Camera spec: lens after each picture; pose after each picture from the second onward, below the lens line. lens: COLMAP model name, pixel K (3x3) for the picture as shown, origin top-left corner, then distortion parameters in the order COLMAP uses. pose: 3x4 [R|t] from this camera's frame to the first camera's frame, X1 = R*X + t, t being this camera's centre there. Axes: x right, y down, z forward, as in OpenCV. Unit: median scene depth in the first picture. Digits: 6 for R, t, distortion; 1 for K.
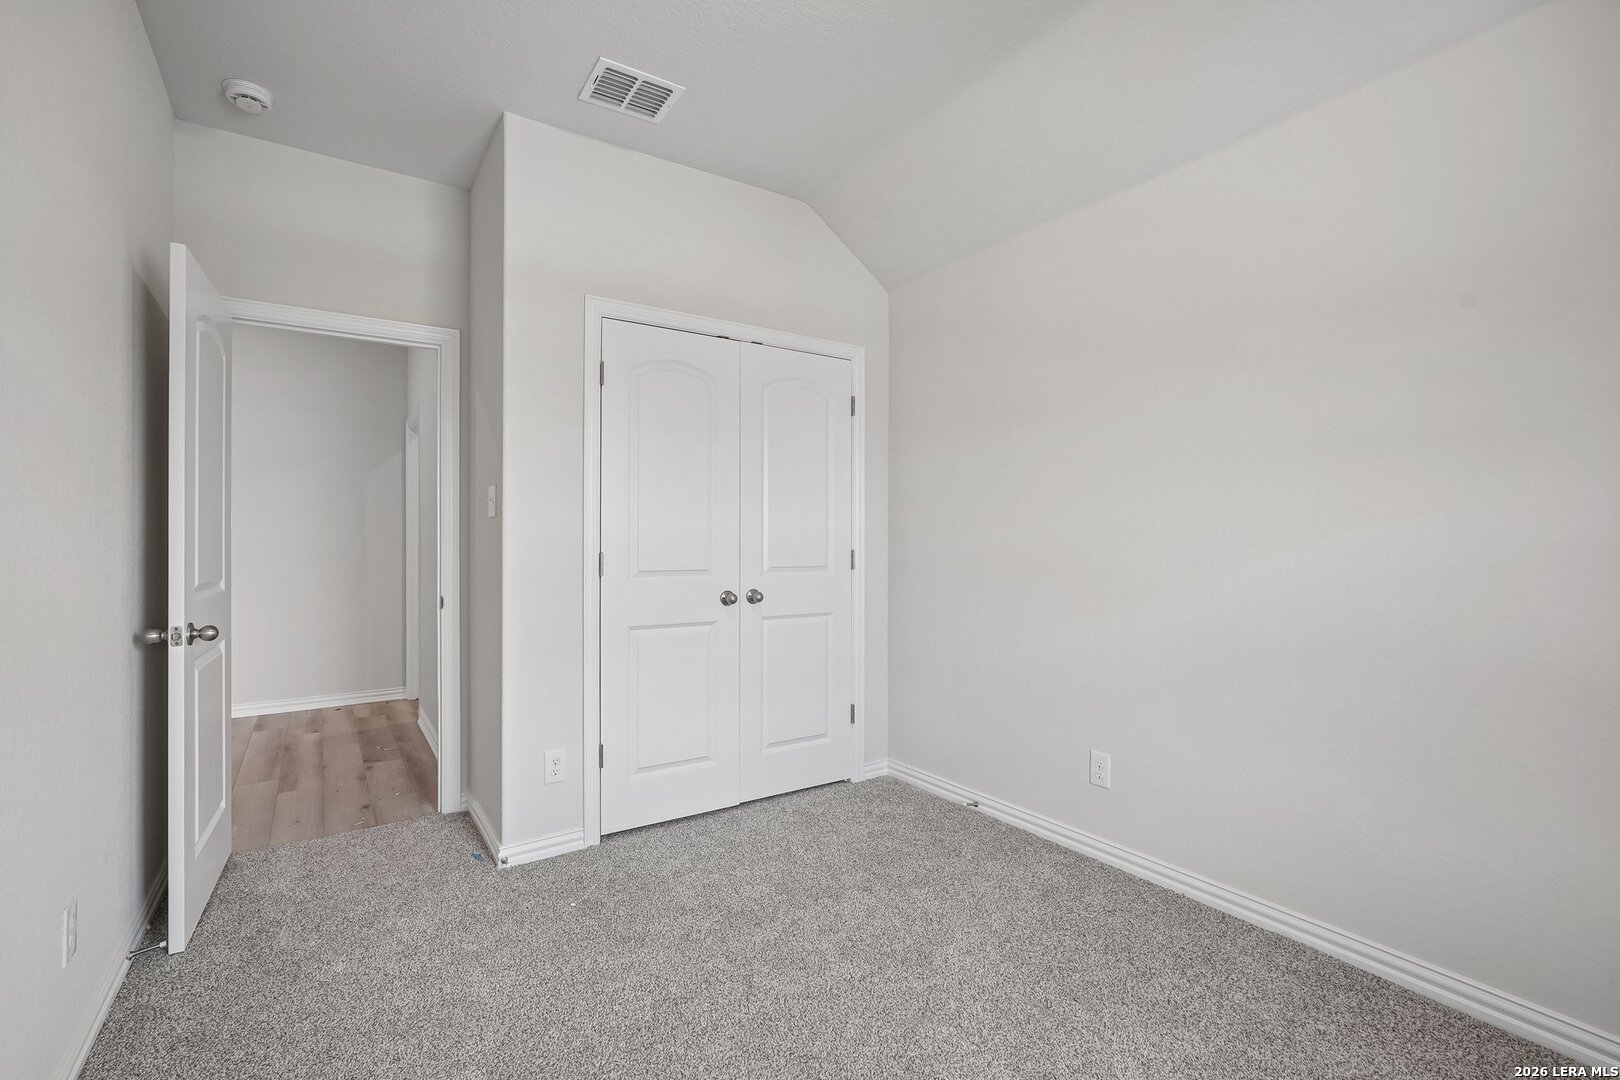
lens RADIAL K [[715.4, 0, 803.5], [0, 715.4, 540.8], [0, 0, 1]] dist [-0.015879, 0.007783]
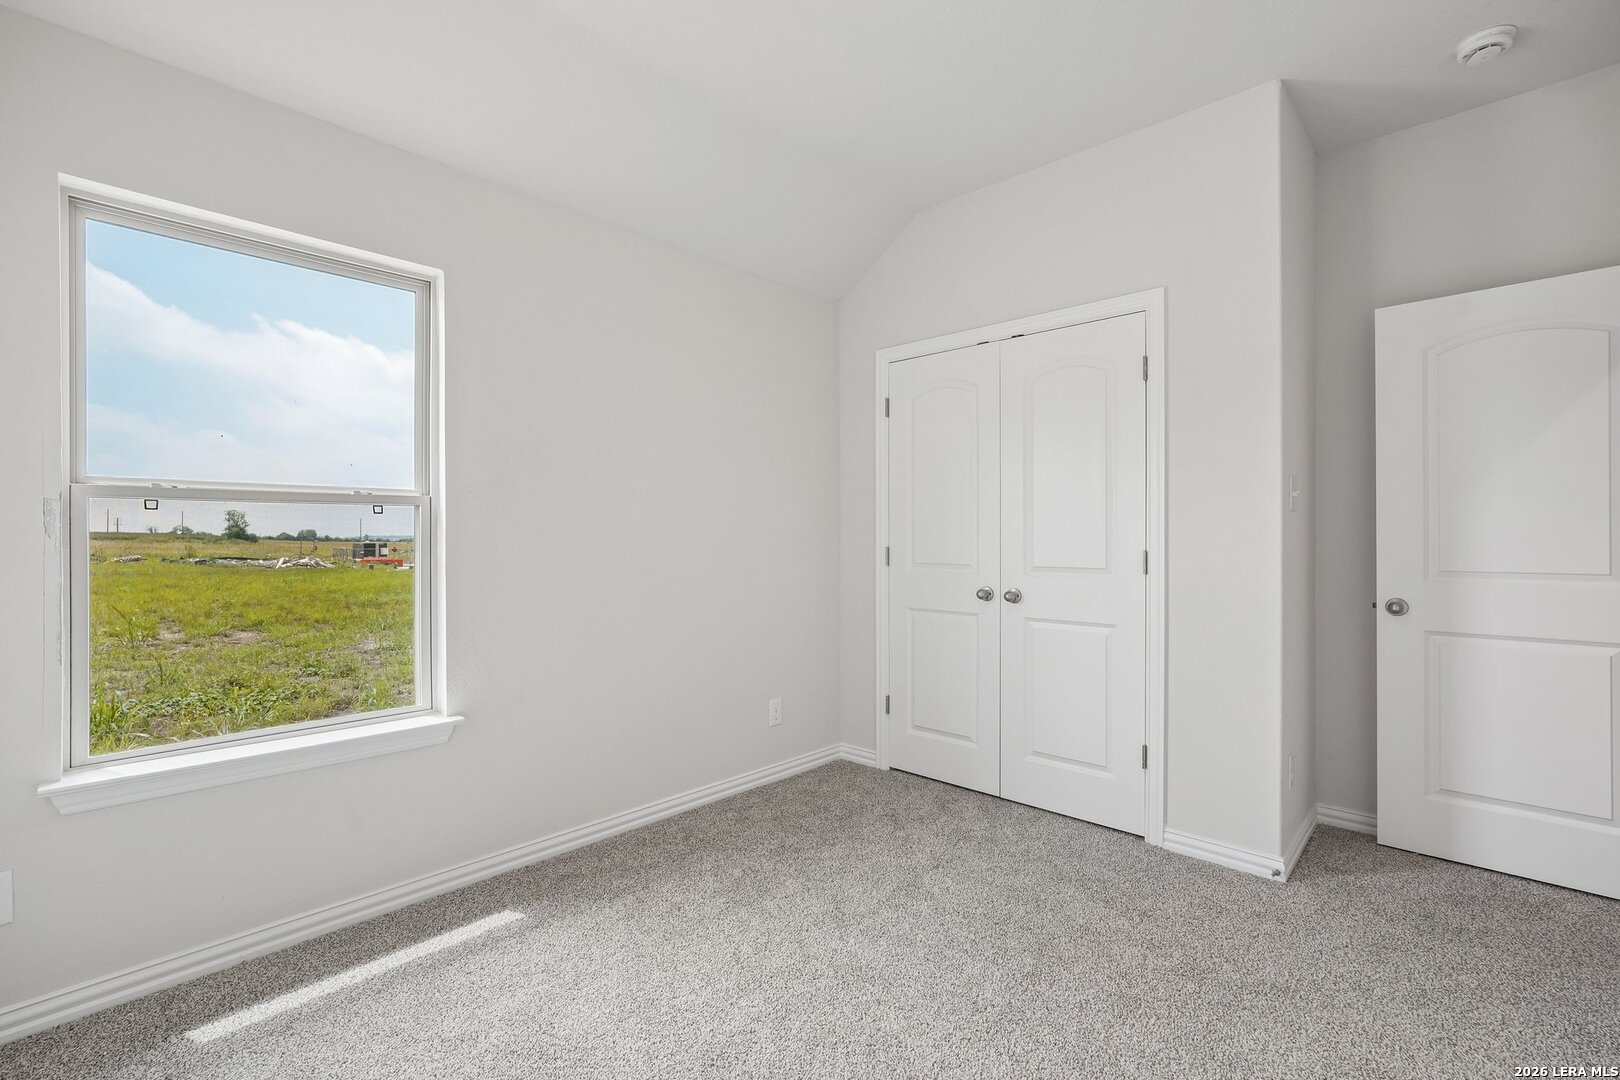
lens RADIAL K [[722.4, 0, 810.0], [0, 722.4, 540.0], [0, 0, 1]] dist [-0.000506, 0.008916]
pose [[0.213655, 0.008883, -0.976869, 0.812582], [0.009357, 0.999894, 0.011139, -0.012558], [0.976864, -0.011520, 0.213549, 0.488910]]
